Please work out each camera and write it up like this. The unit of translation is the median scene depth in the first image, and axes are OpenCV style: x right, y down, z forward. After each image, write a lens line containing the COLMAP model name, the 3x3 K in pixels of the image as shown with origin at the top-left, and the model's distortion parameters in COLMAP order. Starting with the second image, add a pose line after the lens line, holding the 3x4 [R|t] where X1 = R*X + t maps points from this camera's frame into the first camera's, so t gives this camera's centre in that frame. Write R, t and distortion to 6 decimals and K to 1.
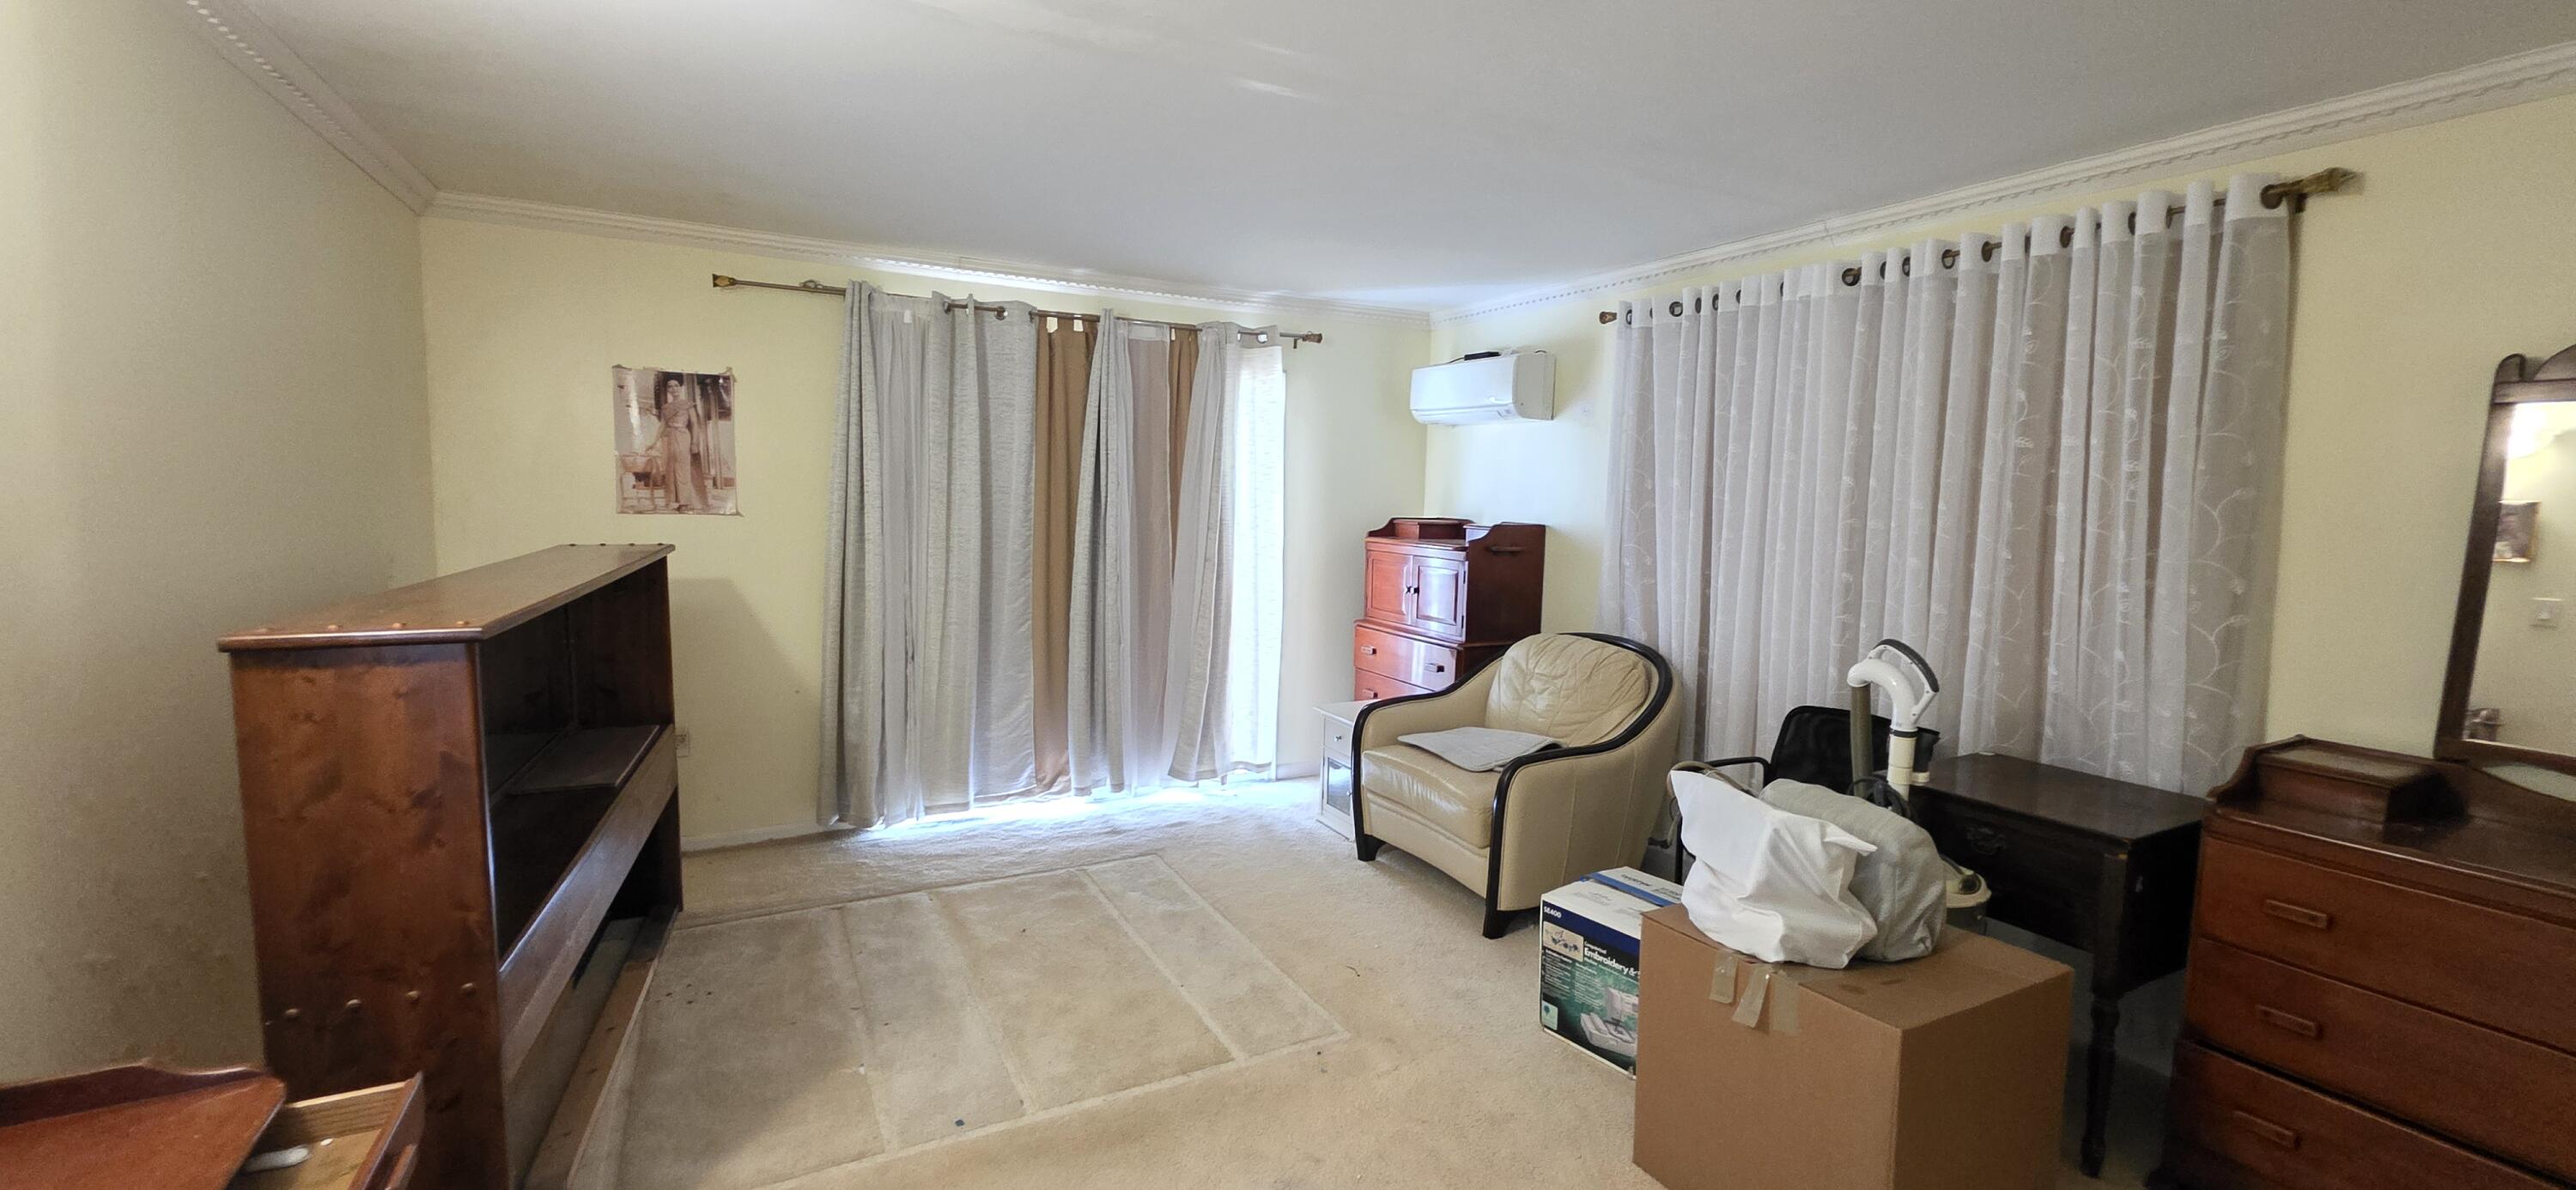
lens RADIAL K [[1032.1, 0, 1280.5], [0, 1032.1, 582.9], [0, 0, 1]] dist [0.002814, -0.000192]
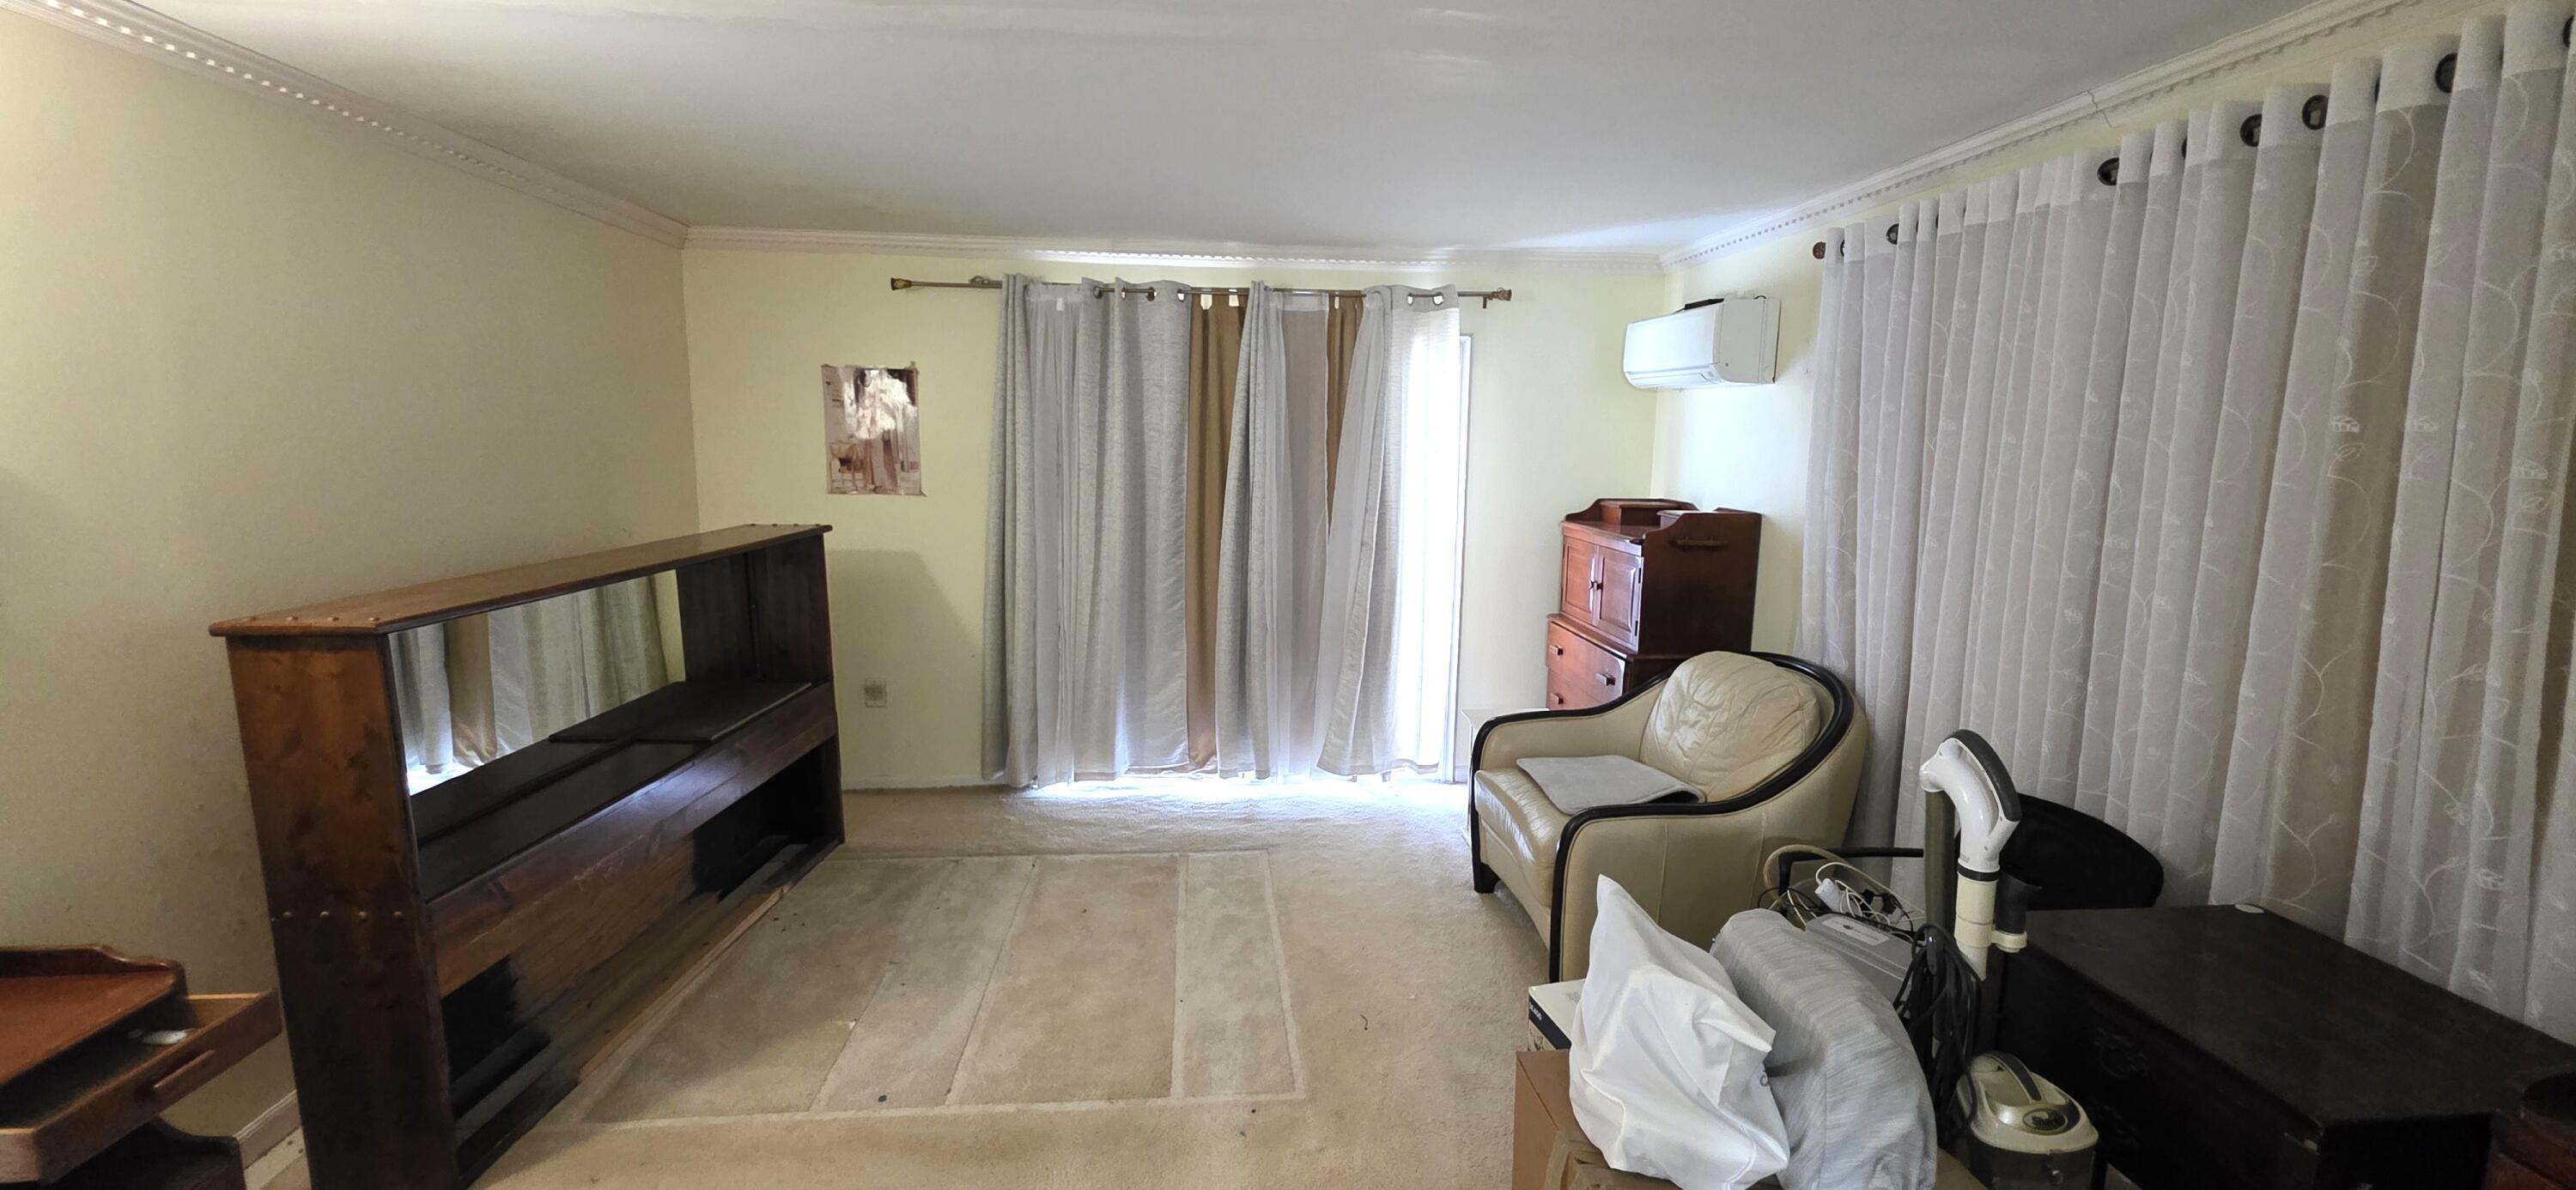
lens RADIAL K [[1032.1, 0, 1281.7], [0, 1032.1, 583.5], [0, 0, 1]] dist [0.002814, -0.000192]
pose [[0.919018, 0.045926, -0.391532, 0.273308], [-0.027663, 0.998255, 0.052163, -0.039841], [0.393244, -0.037108, 0.918685, 0.130442]]
